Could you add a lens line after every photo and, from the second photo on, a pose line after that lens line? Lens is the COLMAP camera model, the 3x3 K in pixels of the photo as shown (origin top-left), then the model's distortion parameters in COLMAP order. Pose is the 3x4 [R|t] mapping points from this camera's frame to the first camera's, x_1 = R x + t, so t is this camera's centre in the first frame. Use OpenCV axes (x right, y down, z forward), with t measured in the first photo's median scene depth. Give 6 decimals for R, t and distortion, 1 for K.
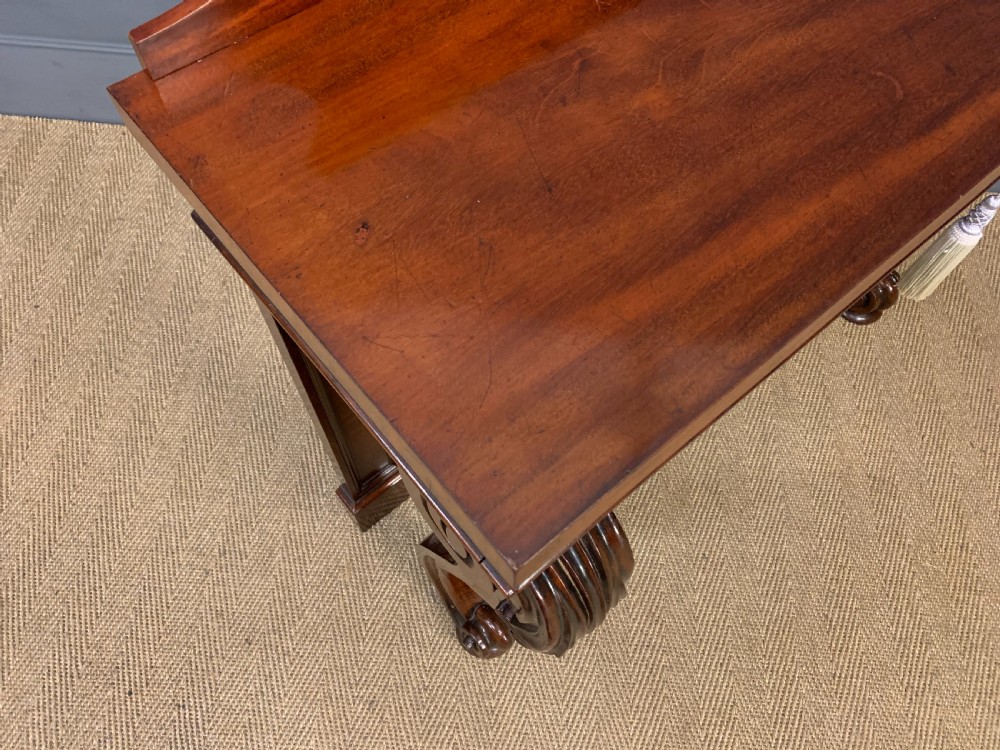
lens RADIAL K [[765.3, 0, 494.8], [0, 765.3, 371.8], [0, 0, 1]] dist [0.012750, -0.001799]
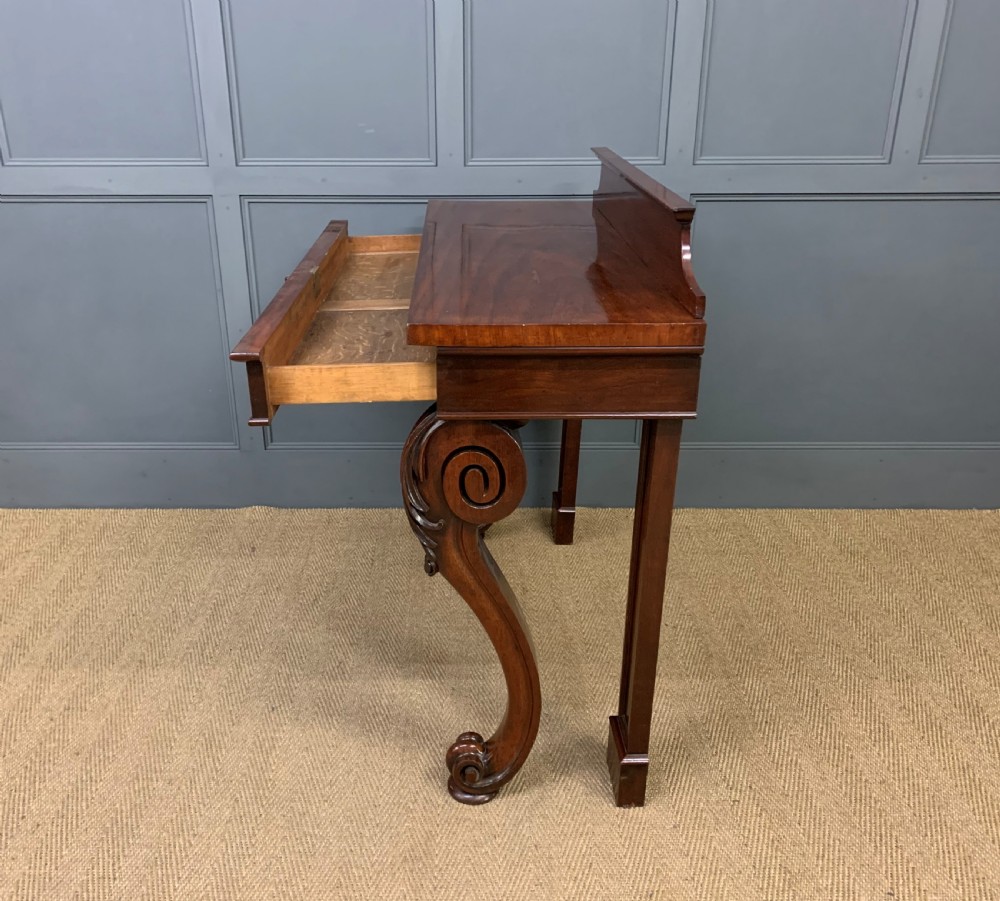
lens RADIAL K [[941.4, 0, 465.0], [0, 941.4, 449.8], [0, 0, 1]] dist [0.012558, -0.004414]
pose [[0.997144, -0.057628, 0.048814, 0.237820], [0.075506, 0.774509, -0.628040, 0.904064], [-0.001614, 0.629932, 0.776648, -0.455818]]
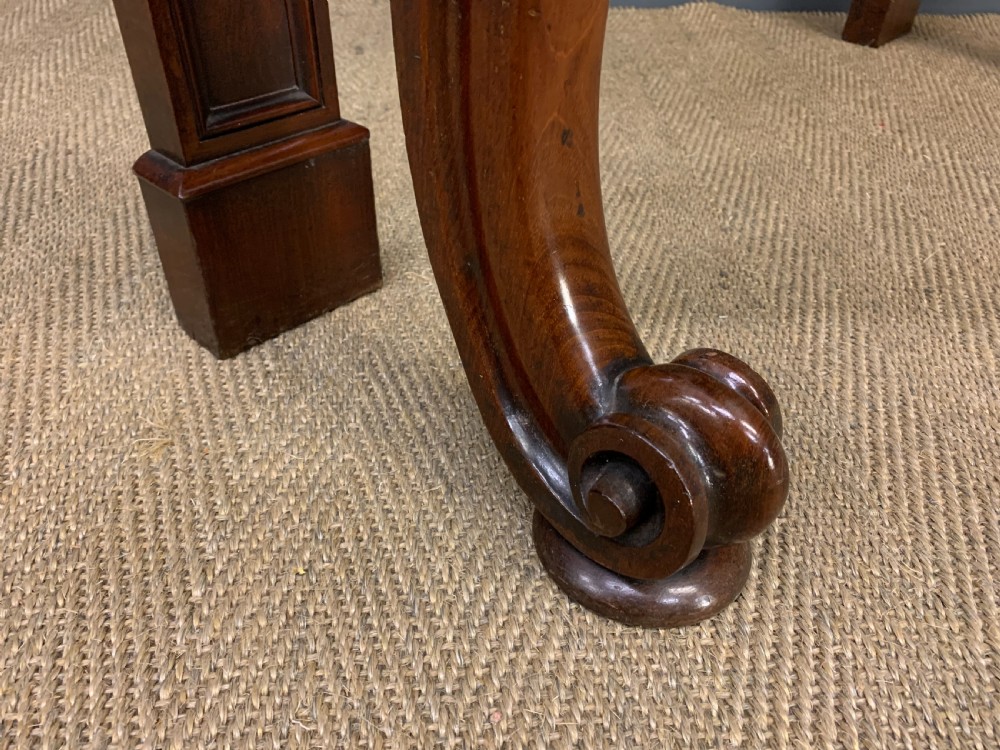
lens RADIAL K [[776.1, 0, 500.0], [0, 776.1, 375.0], [0, 0, 1]] dist [0.008008, -0.001710]
pose [[0.993686, -0.063900, 0.092227, -0.080477], [0.095700, 0.911775, -0.399384, 0.364662], [-0.058570, 0.405689, 0.912133, 0.671553]]
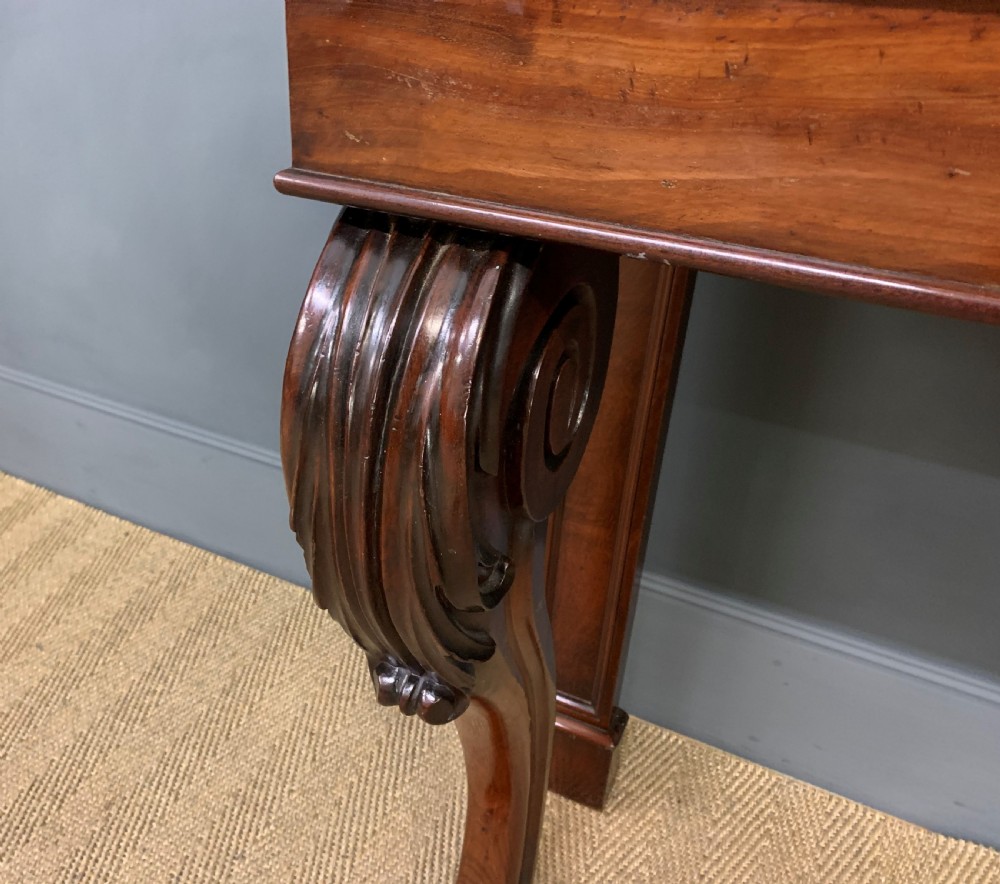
lens RADIAL K [[924.6, 0, 405.8], [0, 924.6, 435.1], [0, 0, 1]] dist [0.023164, -0.038370]
pose [[0.913563, 0.194849, -0.356982, 0.032328], [-0.347527, 0.829946, -0.436366, -0.140375], [0.211250, 0.522709, 0.825923, 0.416278]]
